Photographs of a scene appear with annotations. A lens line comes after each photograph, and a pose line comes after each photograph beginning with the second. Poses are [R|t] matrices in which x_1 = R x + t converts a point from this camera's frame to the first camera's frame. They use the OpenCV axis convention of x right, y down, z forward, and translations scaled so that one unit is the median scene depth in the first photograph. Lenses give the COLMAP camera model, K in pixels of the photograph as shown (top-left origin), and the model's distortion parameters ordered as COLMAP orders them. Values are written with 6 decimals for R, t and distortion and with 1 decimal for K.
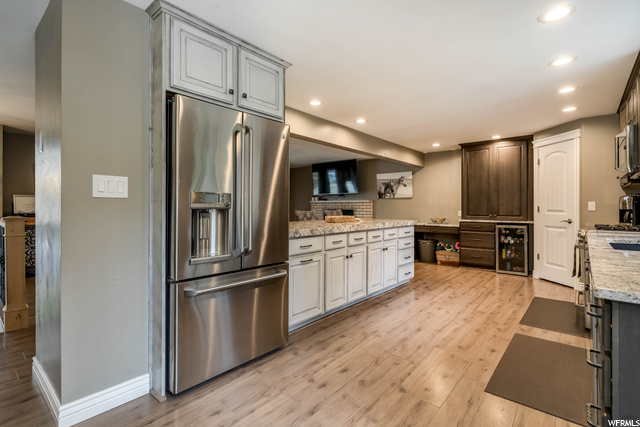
lens RADIAL K [[308.6, 0, 318.7], [0, 308.6, 207.5], [0, 0, 1]] dist [0.000962, 0.001838]
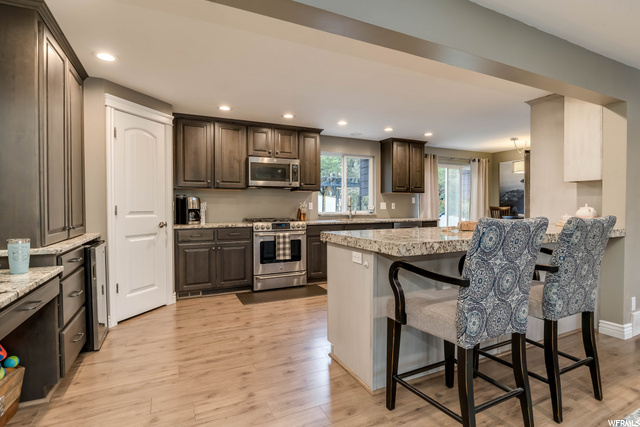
lens RADIAL K [[308.6, 0, 317.4], [0, 308.6, 213.2], [0, 0, 1]] dist [0.000962, 0.001838]
pose [[-0.912444, -0.005972, 0.409158, 0.094824], [0.004391, 0.999693, 0.024383, -0.003136], [-0.409178, 0.024045, -0.912138, 1.306769]]
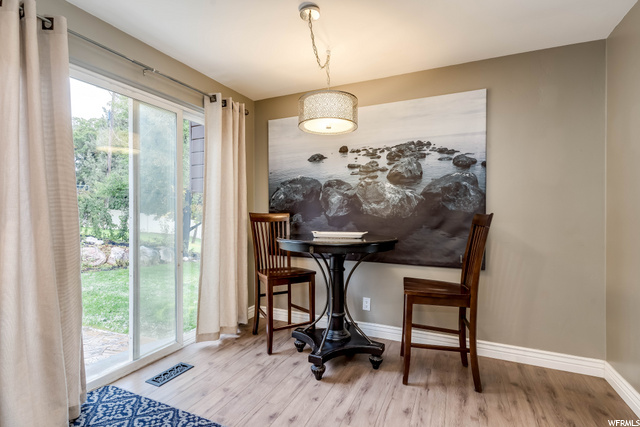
lens RADIAL K [[308.6, 0, 324.6], [0, 308.6, 213.8], [0, 0, 1]] dist [0.000962, 0.001838]
pose [[-0.960197, 0.001584, -0.279318, -0.007945], [-0.001678, 0.999933, 0.011438, -0.001883], [0.279318, 0.011452, -0.960131, 0.414306]]
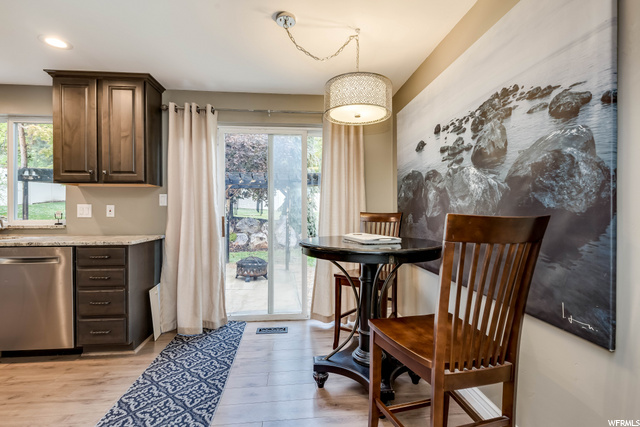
lens RADIAL K [[308.6, 0, 320.5], [0, 308.6, 212.7], [0, 0, 1]] dist [0.000962, 0.001838]
pose [[-0.716269, -0.002796, 0.697818, -0.378967], [0.002855, 0.999972, 0.006936, -0.000970], [-0.697818, 0.006960, -0.716241, 0.301639]]
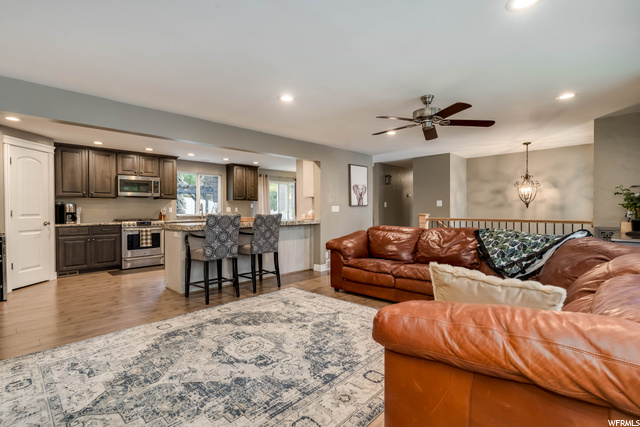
lens RADIAL K [[308.6, 0, 323.1], [0, 308.6, 212.1], [0, 0, 1]] dist [0.000962, 0.001838]
pose [[-0.997987, 0.004198, 0.063279, -0.254361], [0.005006, 0.999908, 0.012618, -0.006386], [-0.063220, 0.012909, -0.997916, 1.753886]]
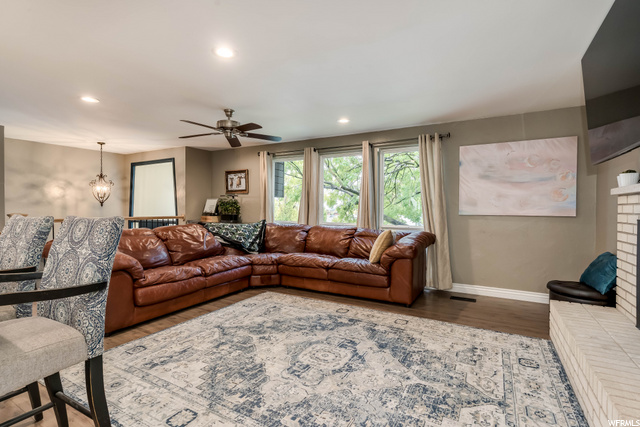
lens RADIAL K [[308.6, 0, 318.9], [0, 308.6, 210.7], [0, 0, 1]] dist [0.000962, 0.001838]
pose [[0.179590, 0.009528, -0.983695, 0.334385], [-0.007333, 0.999938, 0.008347, -0.003387], [0.983714, 0.005714, 0.179648, 1.184833]]
